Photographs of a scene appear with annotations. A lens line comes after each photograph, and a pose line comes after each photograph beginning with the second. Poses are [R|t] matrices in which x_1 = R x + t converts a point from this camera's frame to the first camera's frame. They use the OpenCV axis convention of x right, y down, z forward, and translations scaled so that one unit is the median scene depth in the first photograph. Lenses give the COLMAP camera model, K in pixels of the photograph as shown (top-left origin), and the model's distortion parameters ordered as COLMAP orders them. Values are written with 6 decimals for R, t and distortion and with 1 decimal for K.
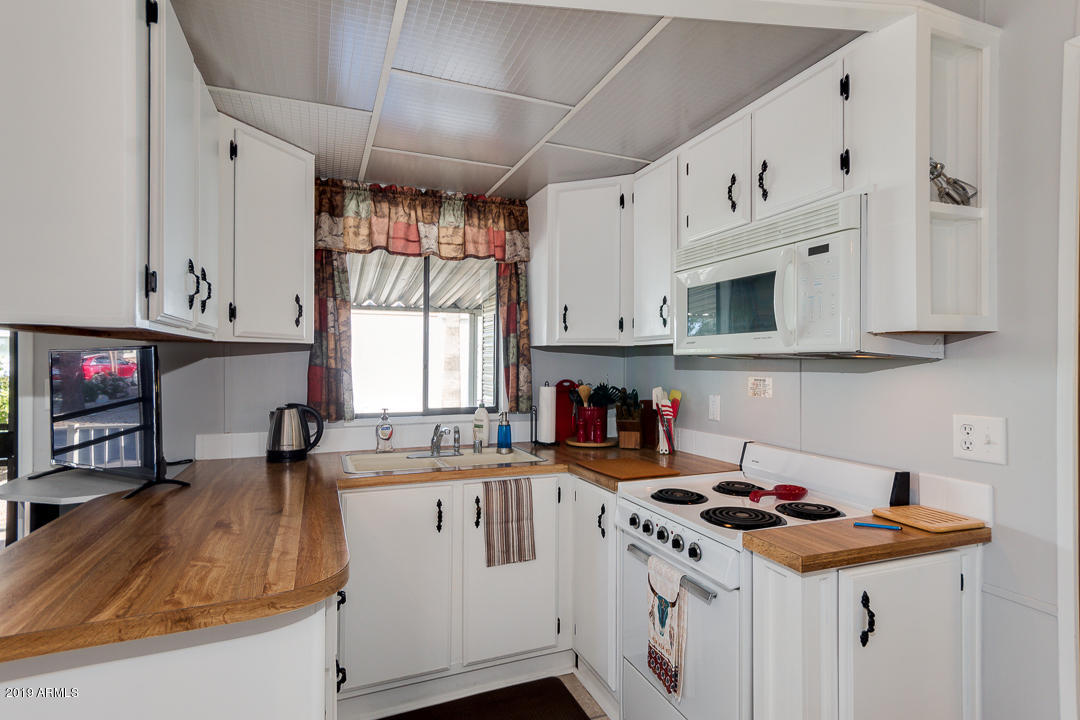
lens RADIAL K [[538.0, 0, 549.8], [0, 538.0, 361.6], [0, 0, 1]] dist [0.012469, 0.002489]
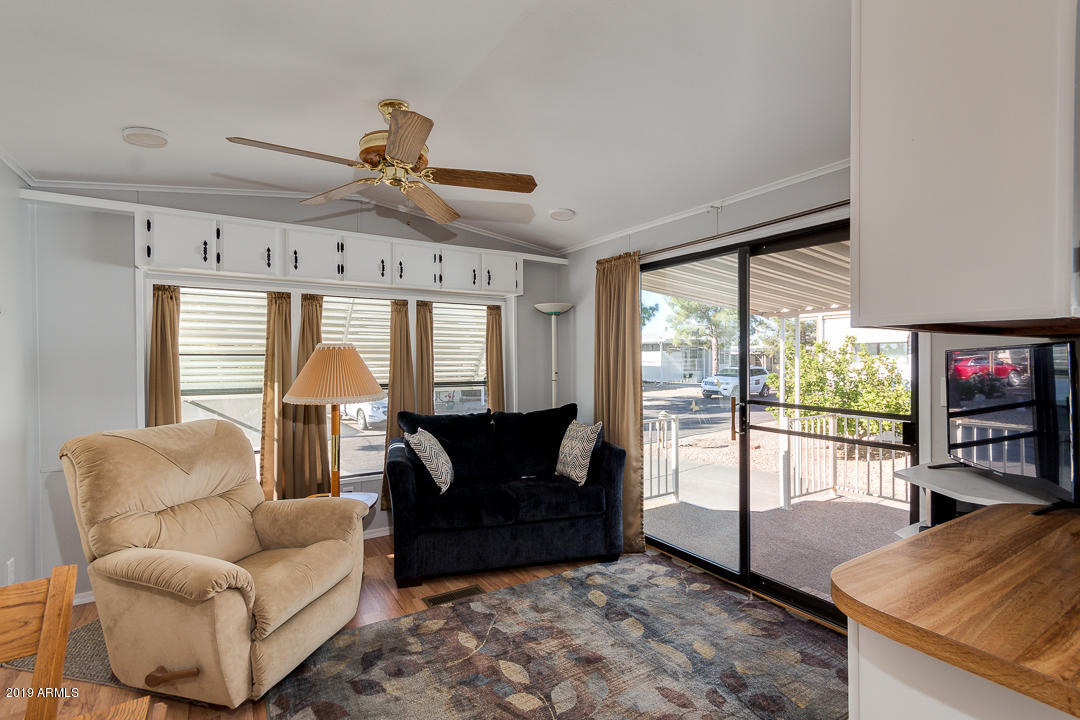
lens RADIAL K [[502.6, 0, 533.2], [0, 502.6, 363.6], [0, 0, 1]] dist [0.001144, 0.001735]
pose [[0.162570, -0.002263, -0.986694, -0.101020], [0.003821, 0.999991, -0.001664, 0.007128], [0.986690, -0.003499, 0.162577, 0.066293]]
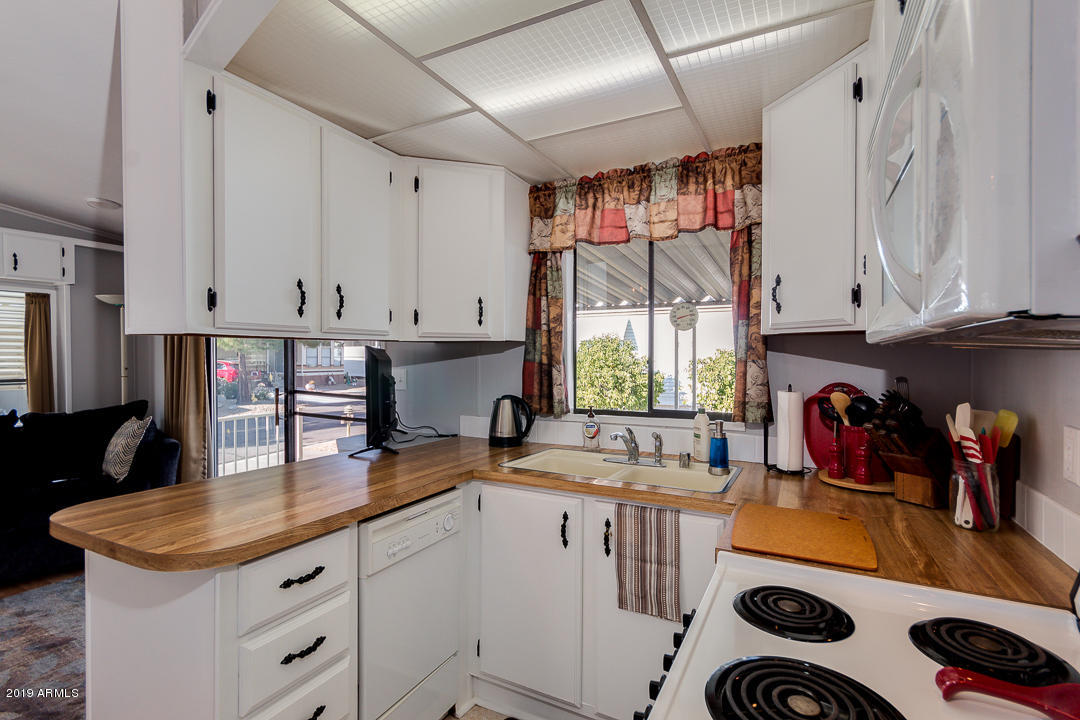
lens RADIAL K [[502.6, 0, 539.1], [0, 502.6, 357.4], [0, 0, 1]] dist [0.001144, 0.001735]
pose [[0.640945, -0.001908, -0.767584, 0.516442], [0.001555, 0.999998, -0.001187, 0.002366], [0.767585, -0.000433, 0.640947, 0.550804]]
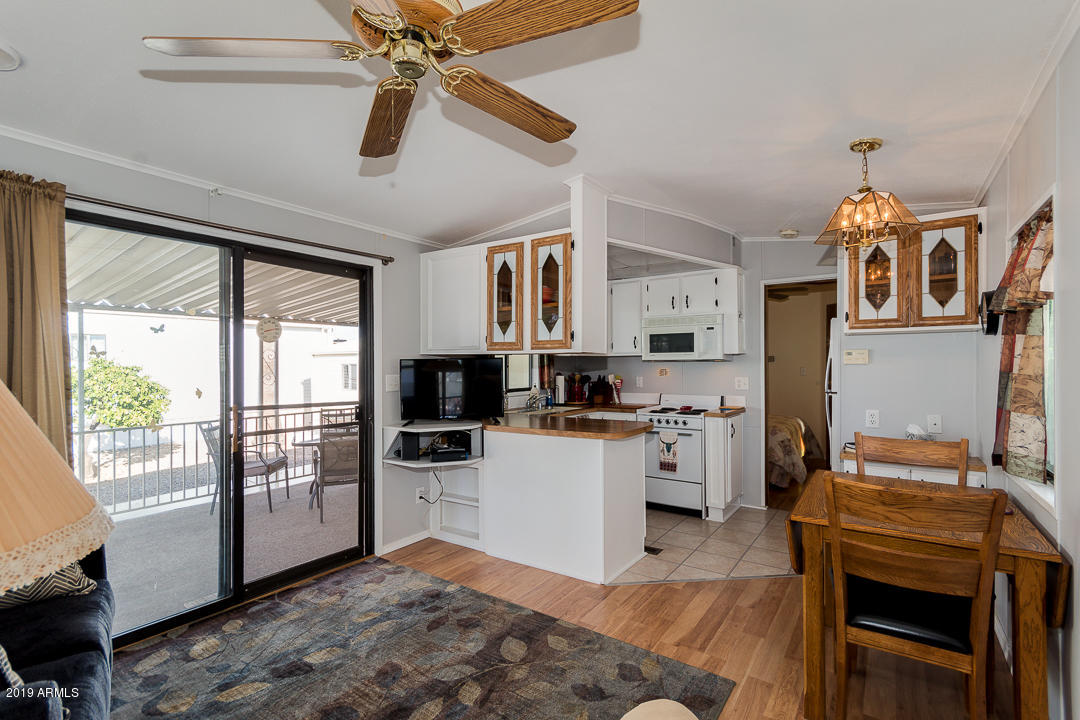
lens RADIAL K [[538.0, 0, 536.1], [0, 538.0, 361.7], [0, 0, 1]] dist [0.012469, 0.002489]
pose [[0.831695, -0.006046, 0.555200, -2.051840], [0.010402, 0.999935, -0.004695, 0.001934], [-0.555136, 0.009680, 0.831704, -1.061767]]
